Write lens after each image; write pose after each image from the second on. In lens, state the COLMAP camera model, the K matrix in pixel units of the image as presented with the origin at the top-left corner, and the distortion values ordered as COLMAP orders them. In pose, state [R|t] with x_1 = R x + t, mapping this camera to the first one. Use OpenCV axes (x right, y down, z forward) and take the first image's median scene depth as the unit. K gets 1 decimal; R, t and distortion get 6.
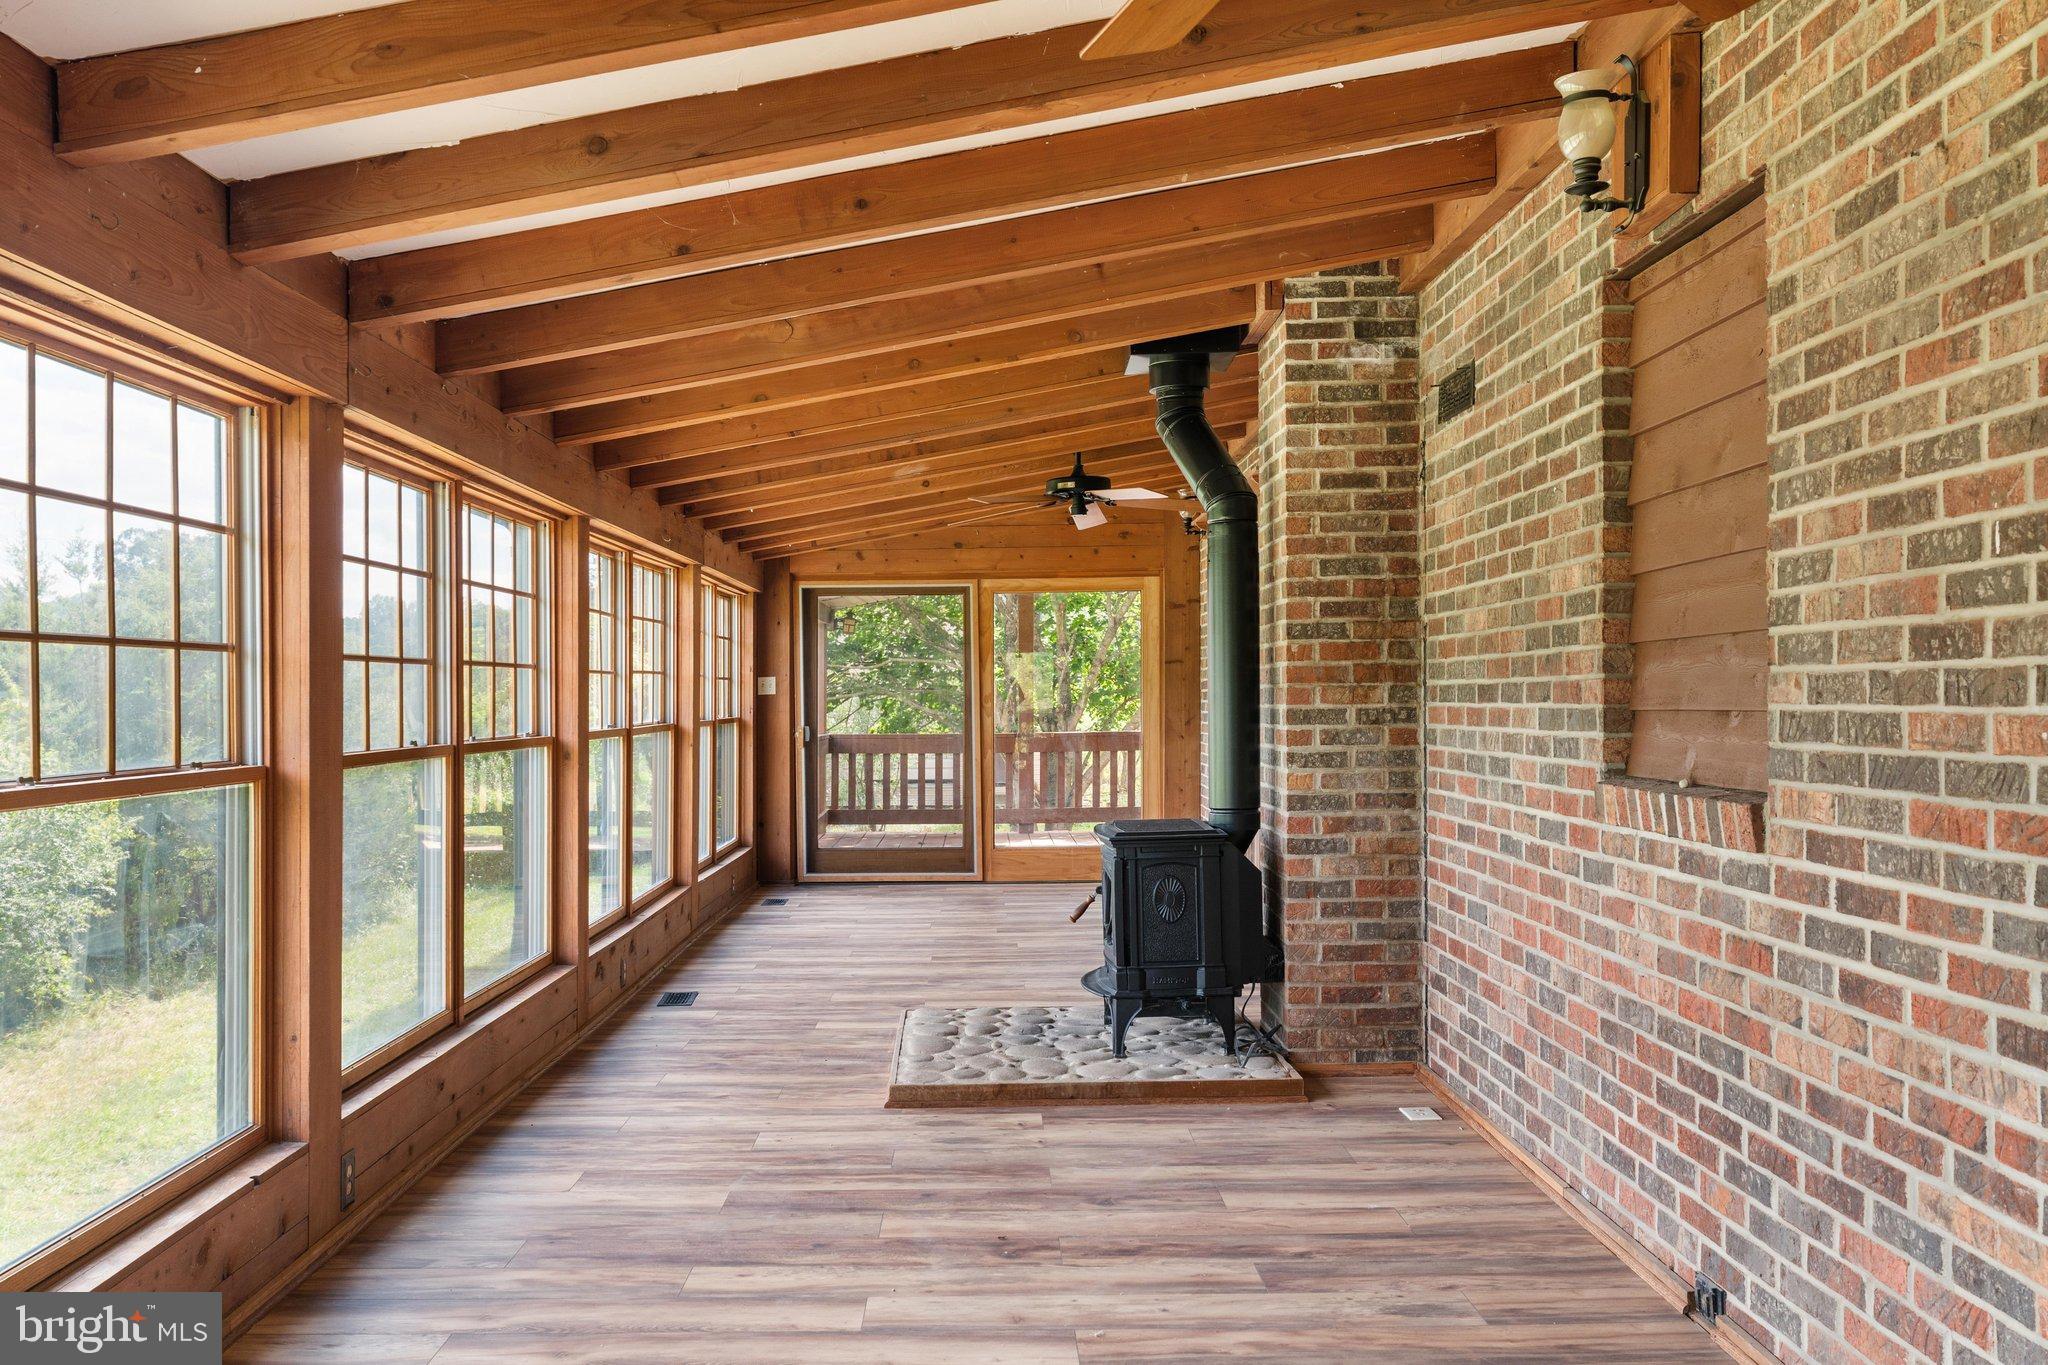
lens RADIAL K [[1649.1, 0, 1024.0], [0, 1649.1, 682.5], [0, 0, 1]] dist [0.002245, -0.004466]
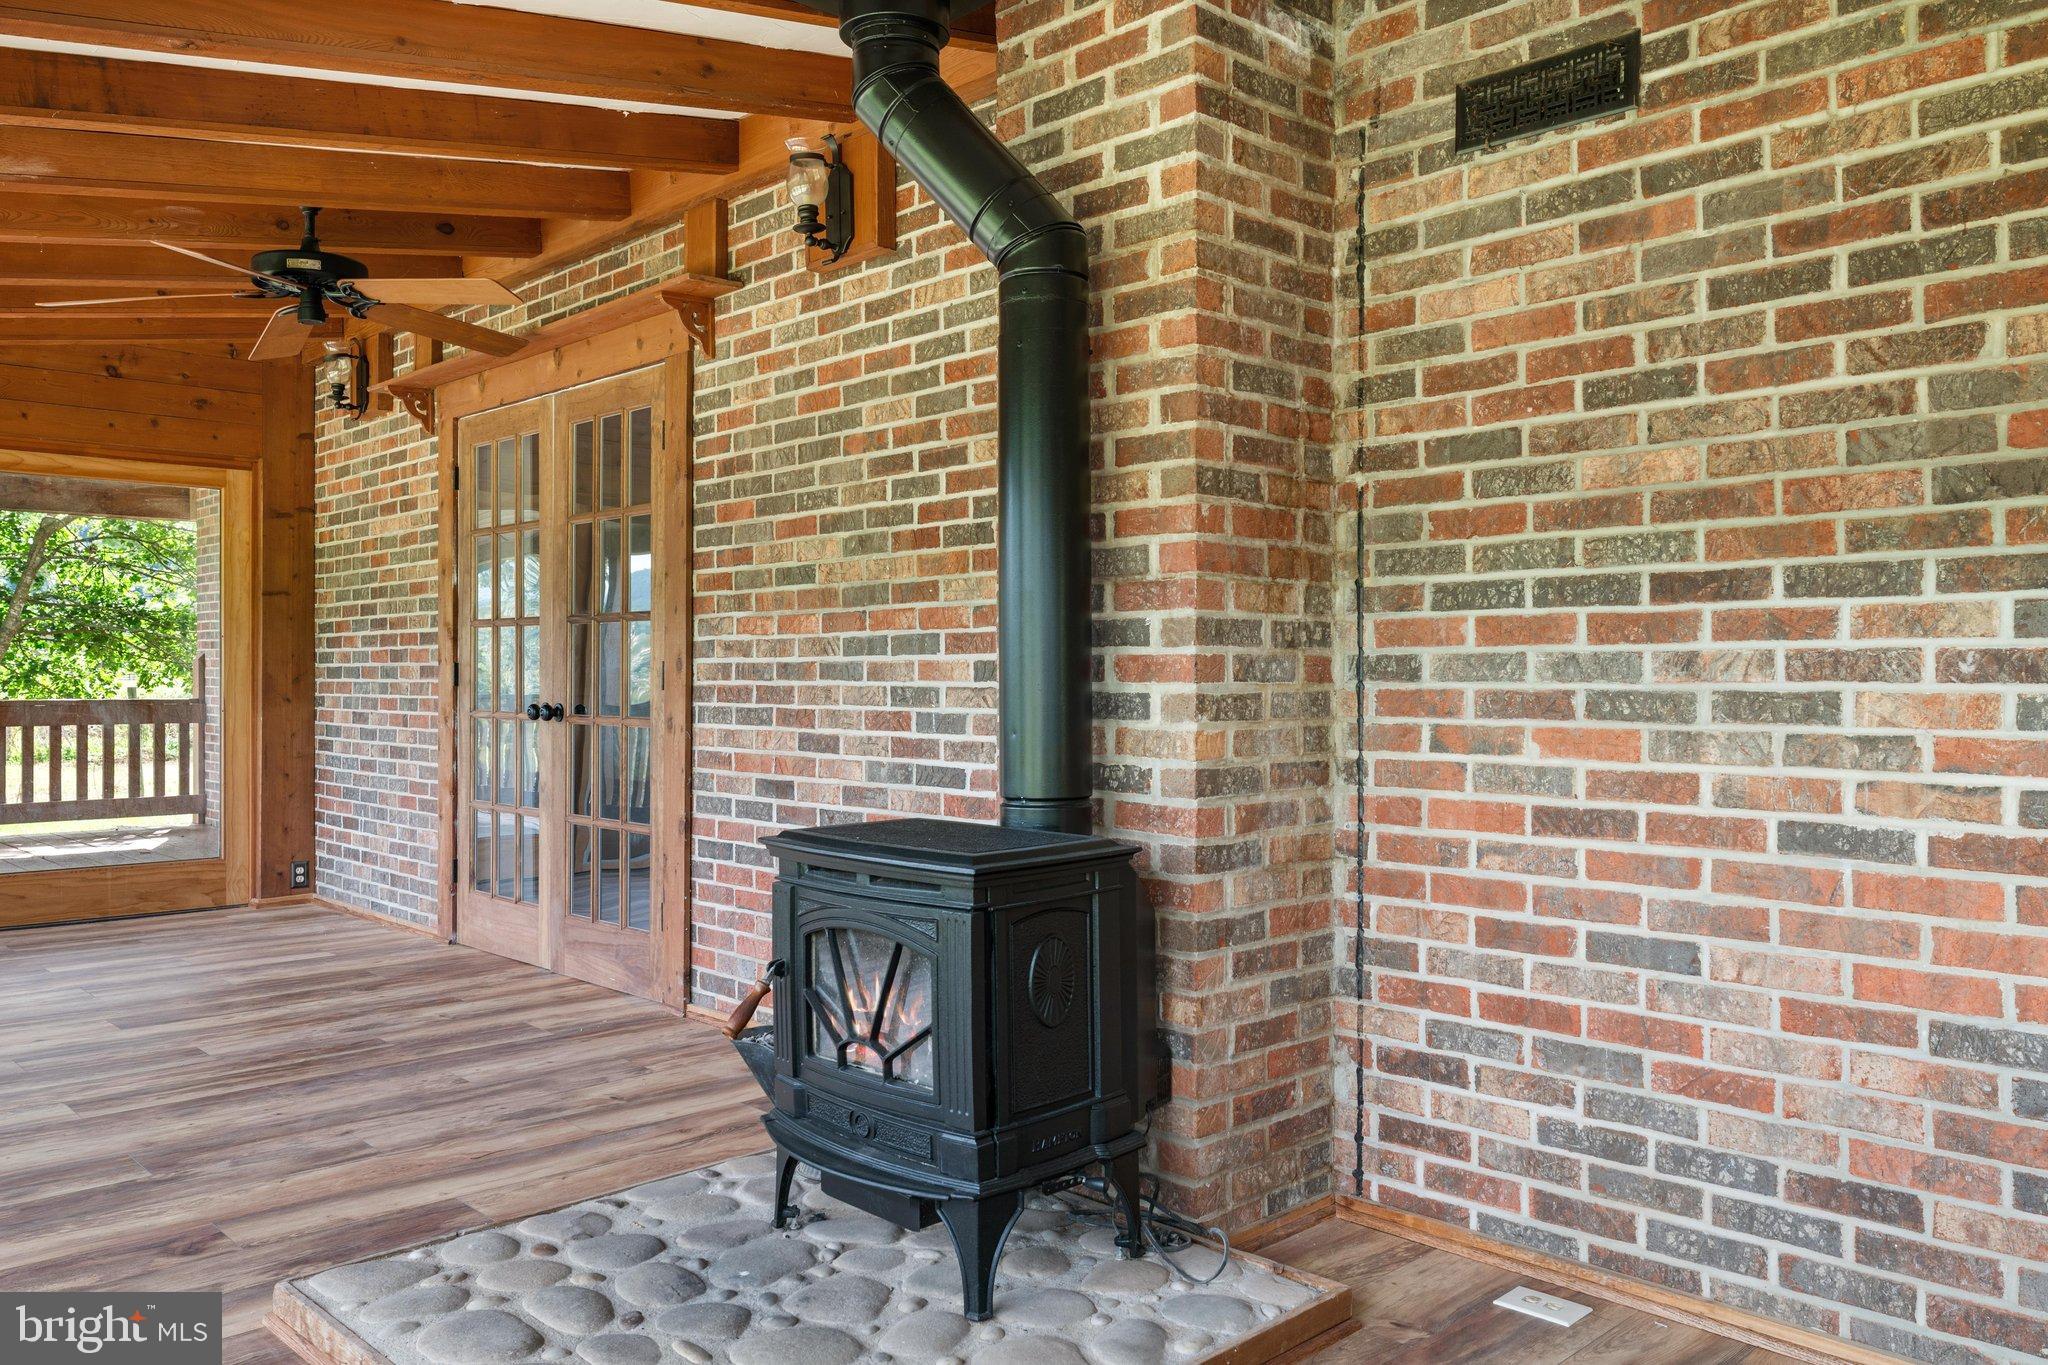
lens RADIAL K [[1506.7, 0, 1022.6], [0, 1506.7, 693.9], [0, 0, 1]] dist [0.000342, 0.001120]
pose [[0.736554, 0.005501, 0.676356, -0.231660], [-0.017096, 0.999799, 0.010486, 0.037938], [-0.676163, -0.019286, 0.736500, 0.660611]]
